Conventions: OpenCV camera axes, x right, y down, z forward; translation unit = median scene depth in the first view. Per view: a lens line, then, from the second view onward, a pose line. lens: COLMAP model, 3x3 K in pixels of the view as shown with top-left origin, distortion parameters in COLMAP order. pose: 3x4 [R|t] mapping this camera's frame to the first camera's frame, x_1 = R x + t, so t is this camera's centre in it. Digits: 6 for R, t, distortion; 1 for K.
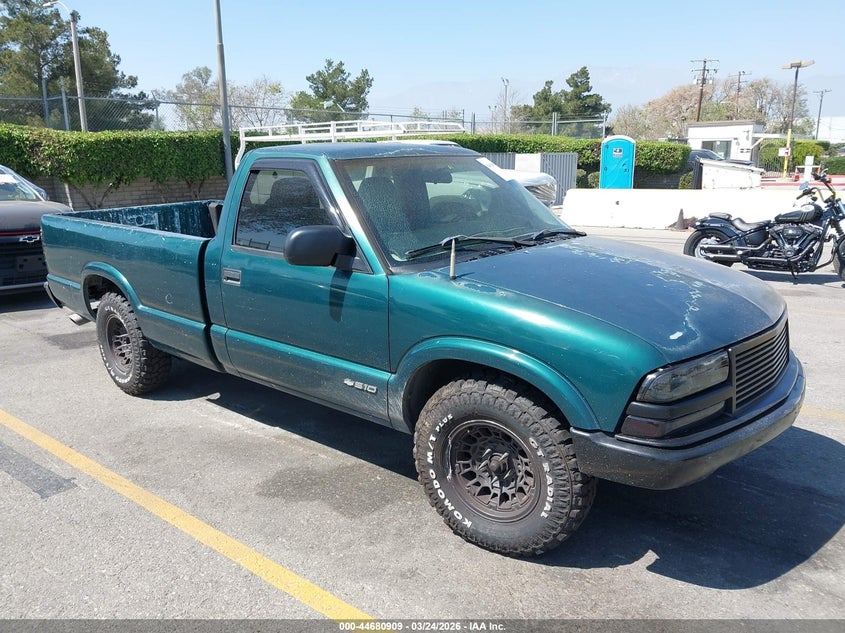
lens RADIAL K [[684.6, 0, 422.5], [0, 684.6, 316.5], [0, 0, 1]] dist [-0.004179, -0.005387]
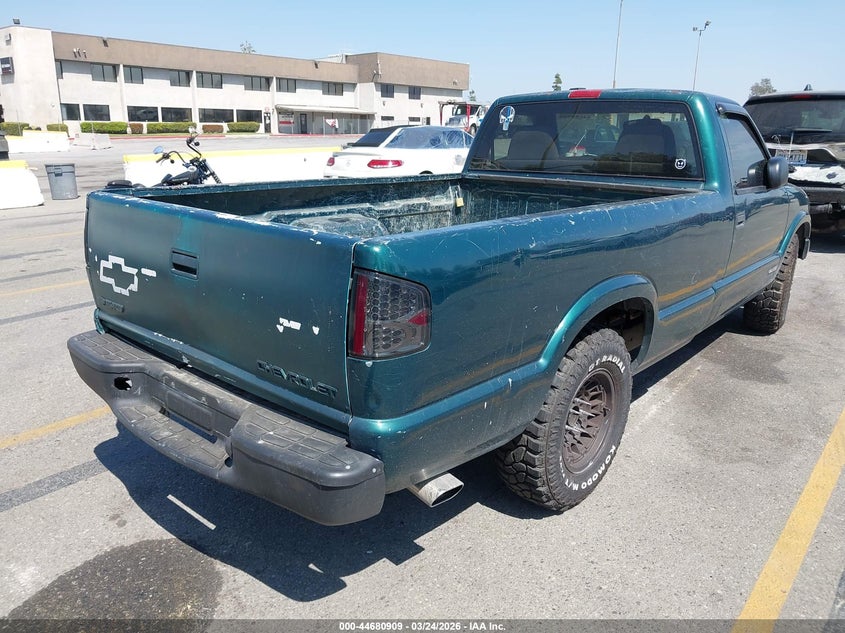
lens RADIAL K [[684.6, 0, 422.5], [0, 684.6, 316.5], [0, 0, 1]] dist [-0.004179, -0.005387]
pose [[-0.038052, -0.238909, 0.970296, -1.242288], [0.215791, 0.946124, 0.241420, -0.256099], [-0.975698, 0.218568, 0.015552, 1.449526]]
